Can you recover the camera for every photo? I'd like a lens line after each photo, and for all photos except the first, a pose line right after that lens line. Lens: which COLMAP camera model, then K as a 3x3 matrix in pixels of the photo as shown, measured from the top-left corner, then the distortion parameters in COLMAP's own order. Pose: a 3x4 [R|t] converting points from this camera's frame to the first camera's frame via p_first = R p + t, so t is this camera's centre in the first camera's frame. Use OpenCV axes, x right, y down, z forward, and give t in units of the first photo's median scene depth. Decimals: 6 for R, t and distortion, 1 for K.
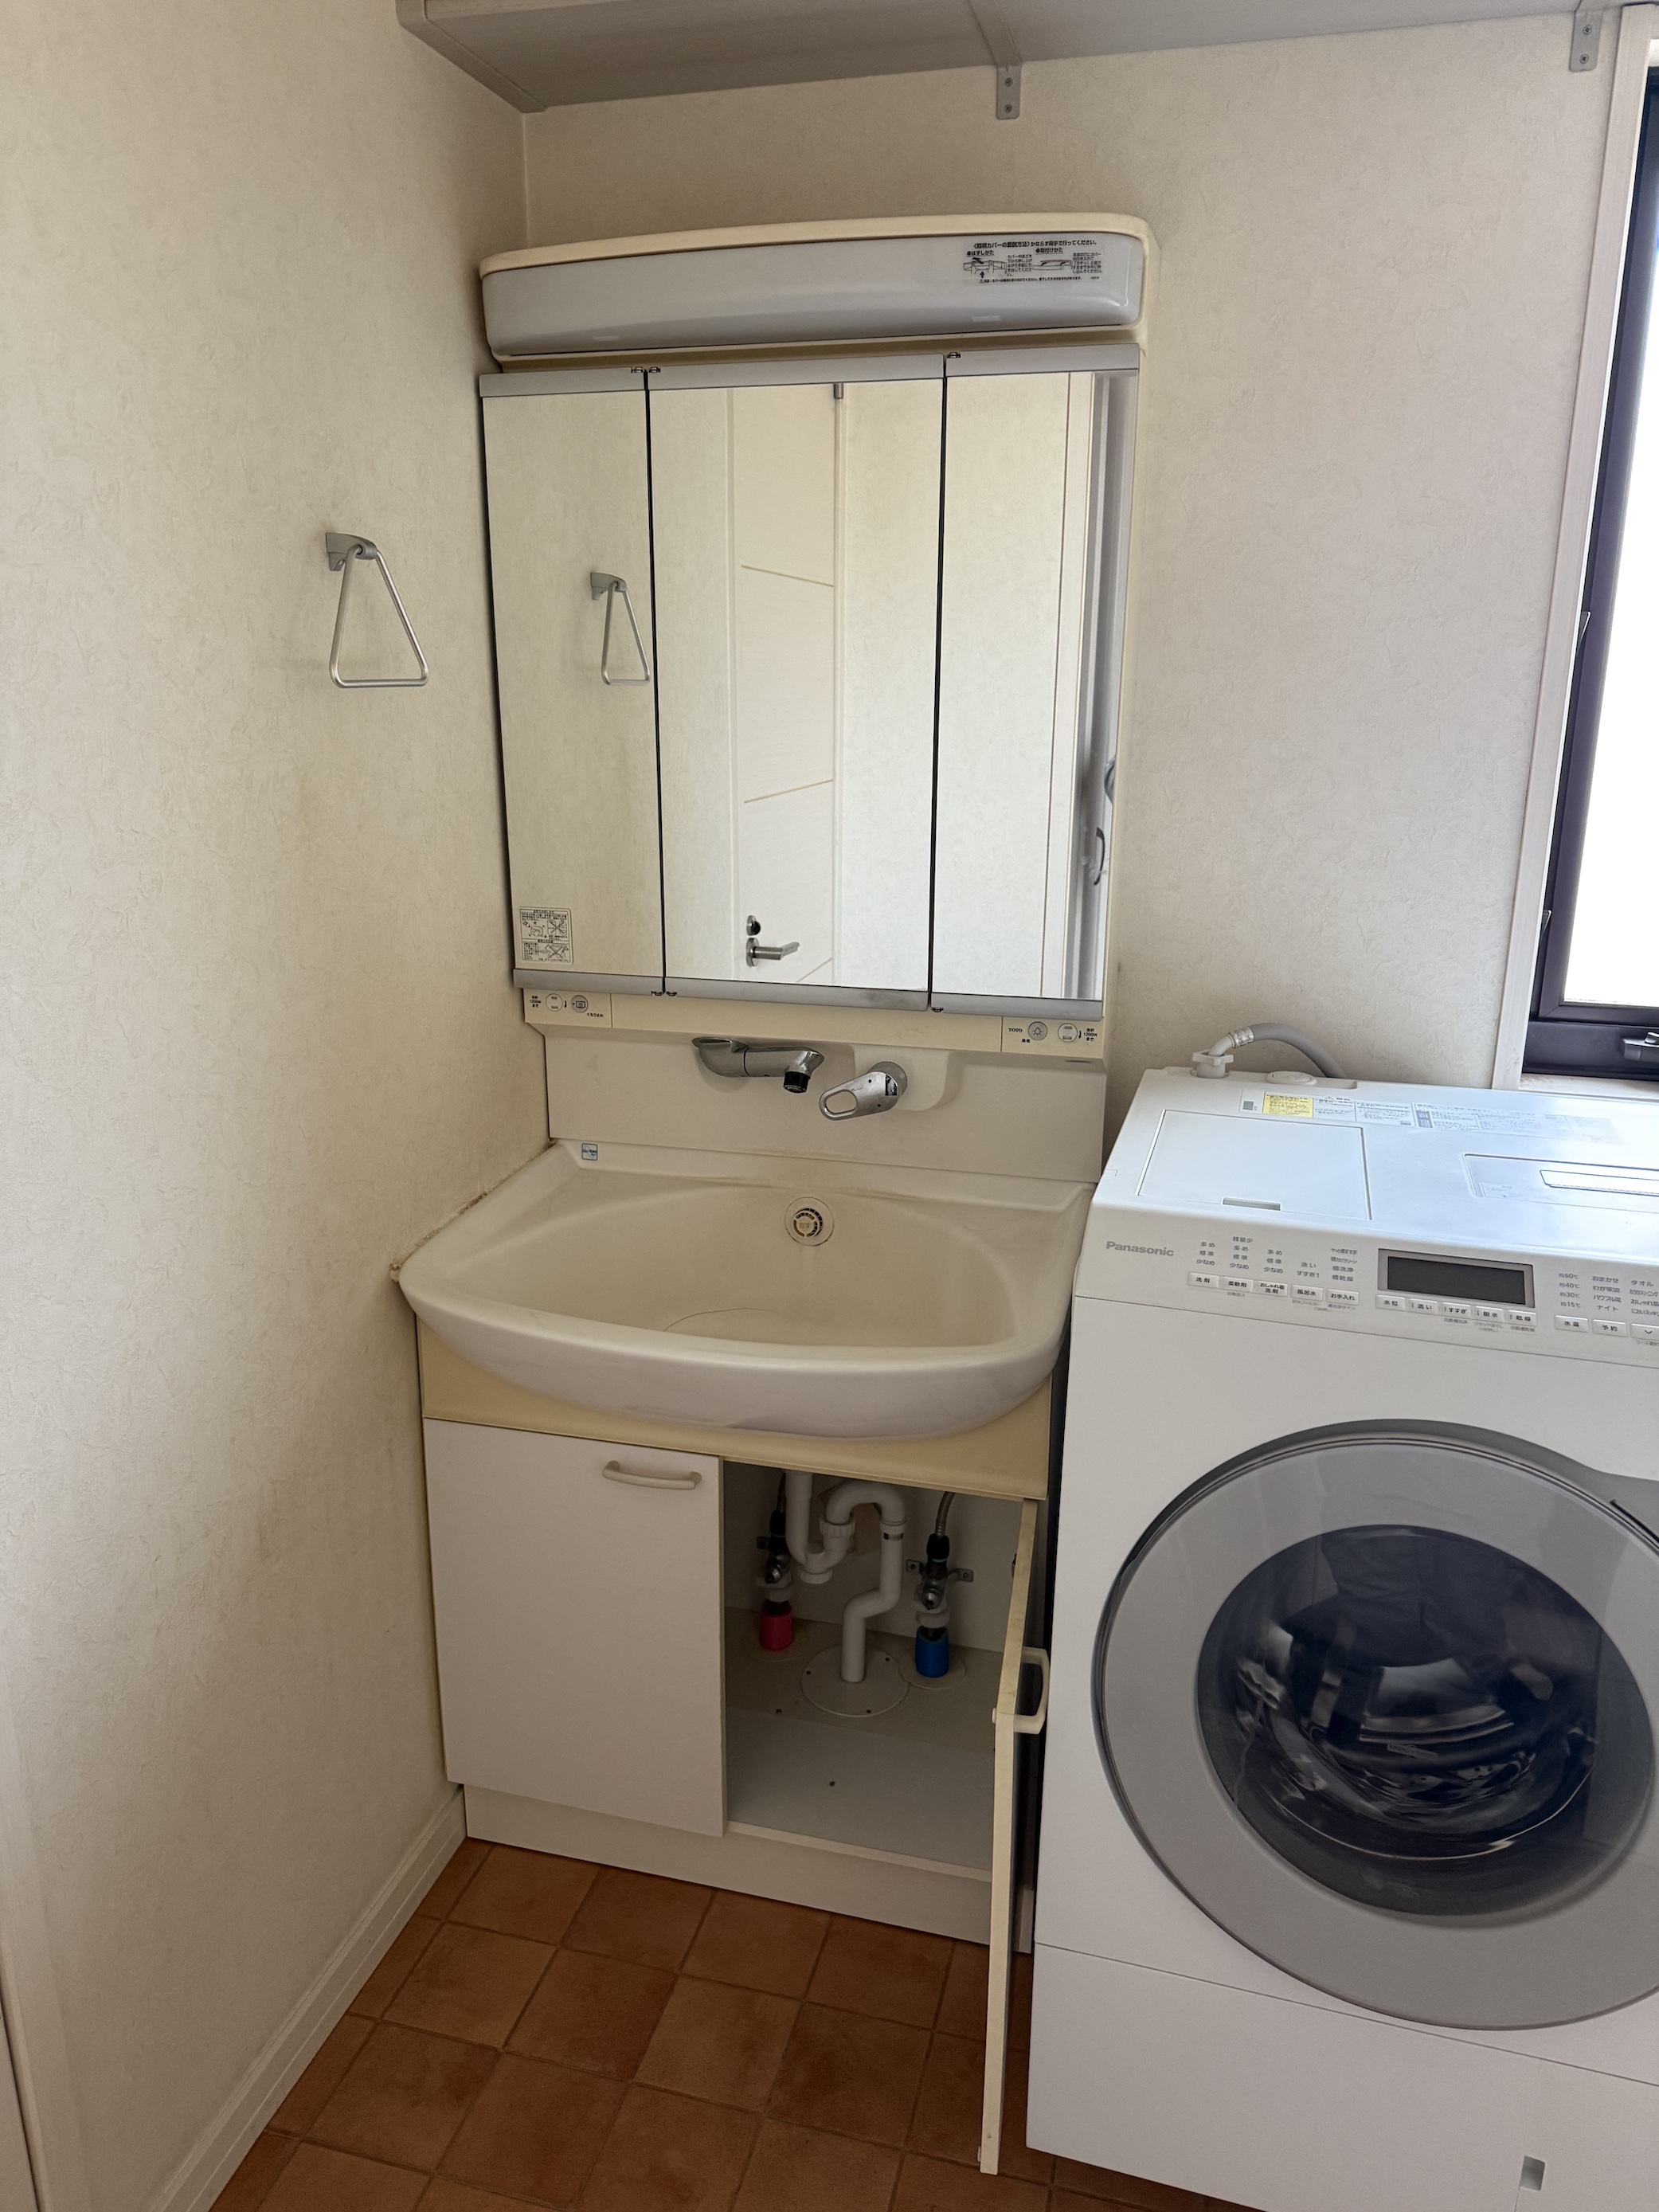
lens RADIAL K [[1538.0, 0, 829.5], [0, 1538.0, 1106.0], [0, 0, 1]] dist [0.060599, -0.068116]
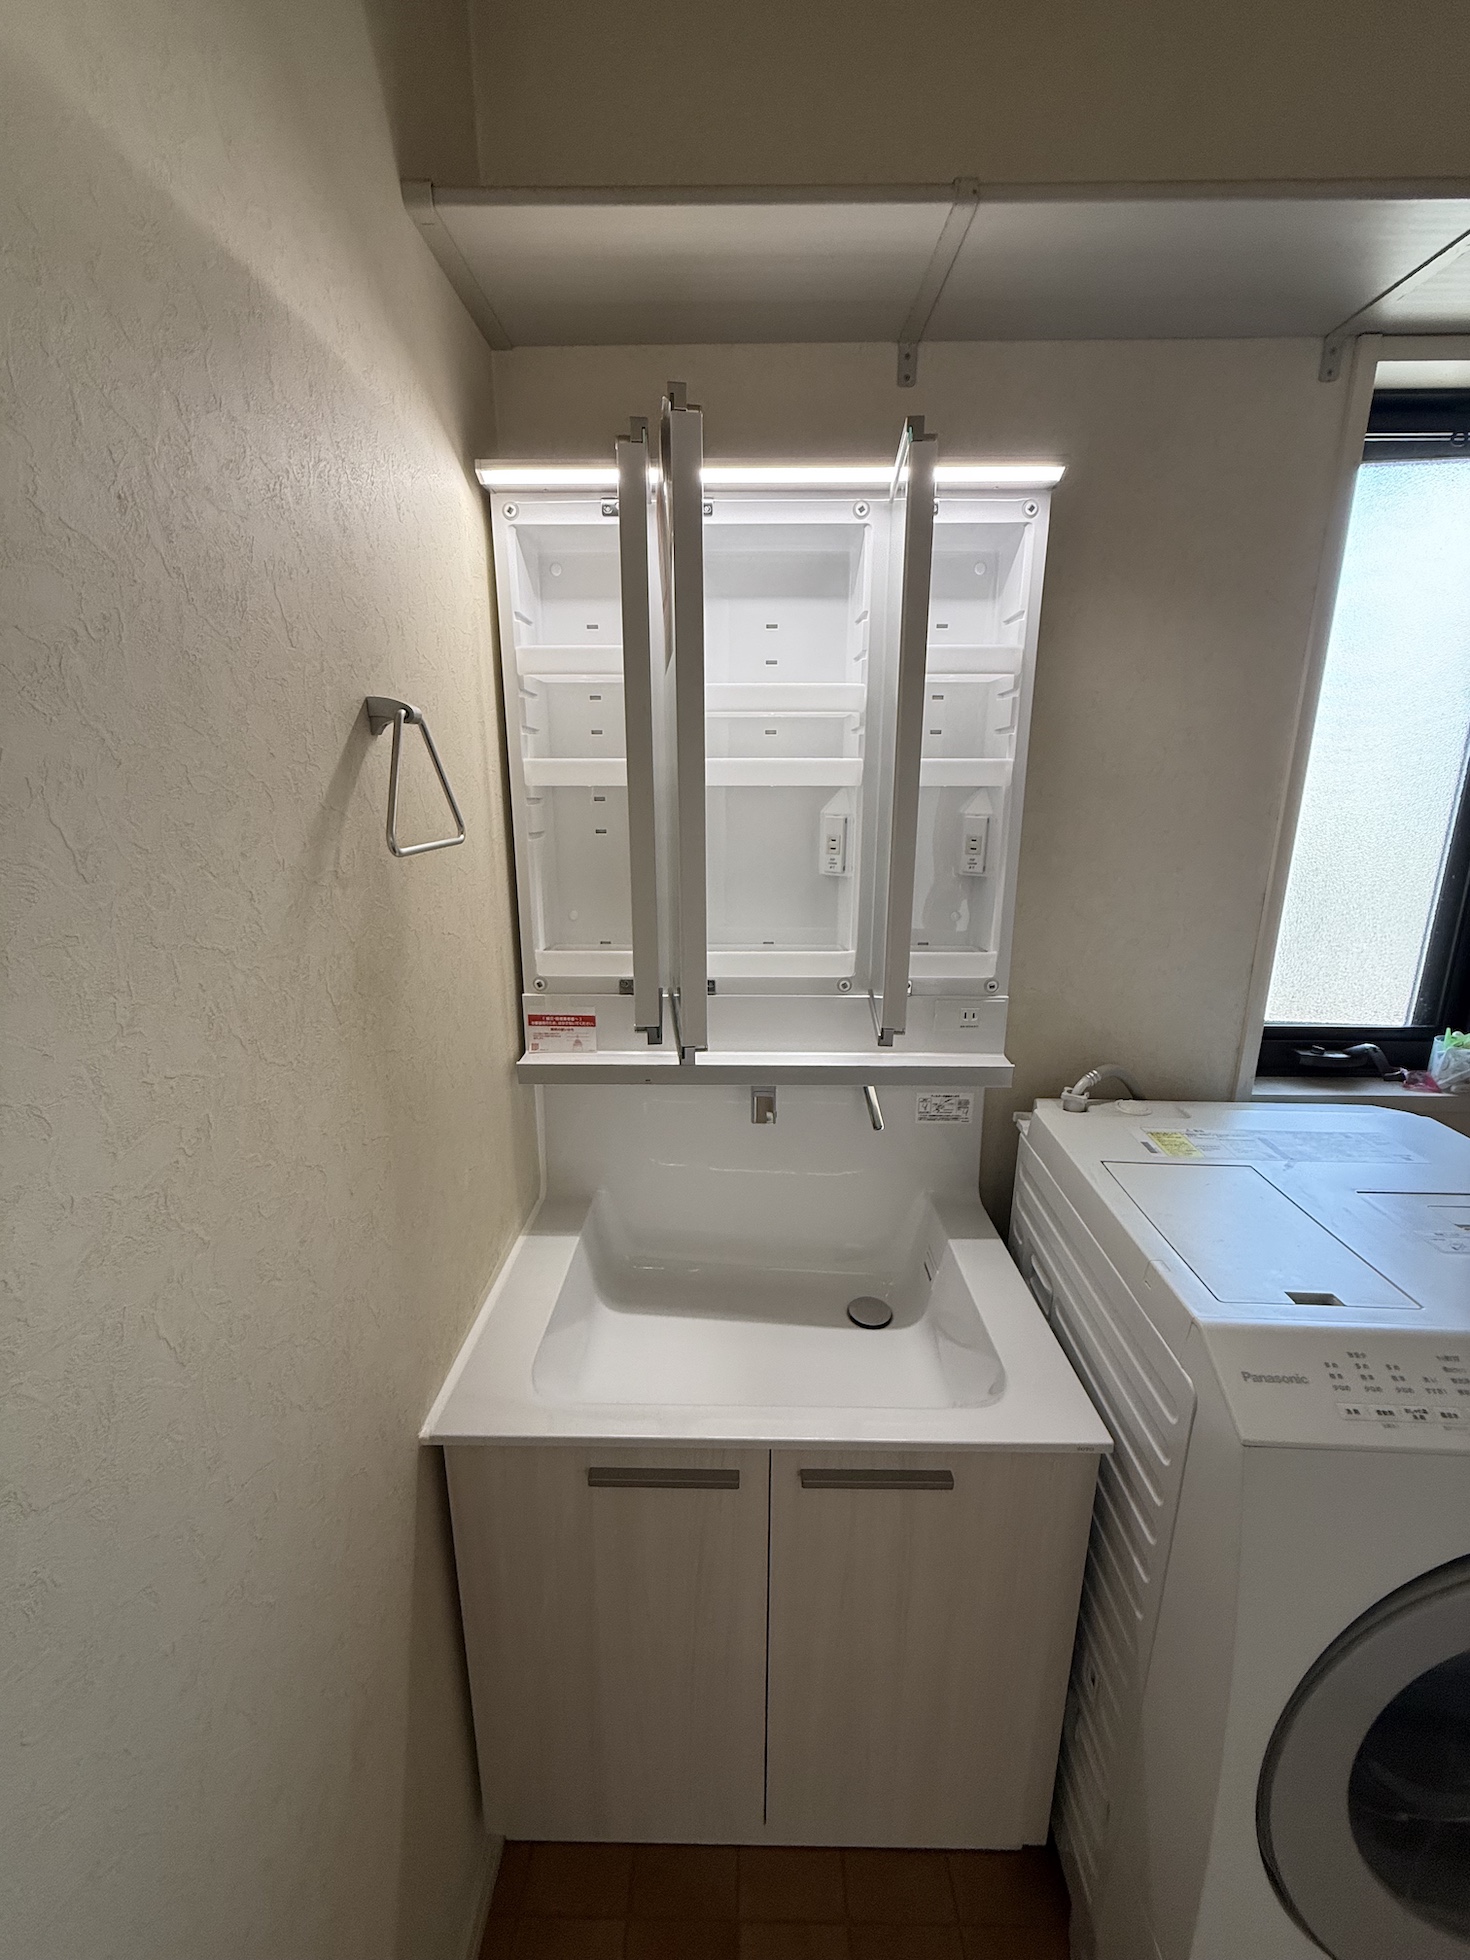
lens RADIAL K [[779.0, 0, 738.1], [0, 779.0, 976.2], [0, 0, 1]] dist [0.002119, 0.000521]
pose [[0.968824, -0.063455, 0.239484, -0.237452], [0.069224, 0.997477, -0.015746, -0.177868], [-0.237881, 0.031833, 0.970773, 0.502650]]
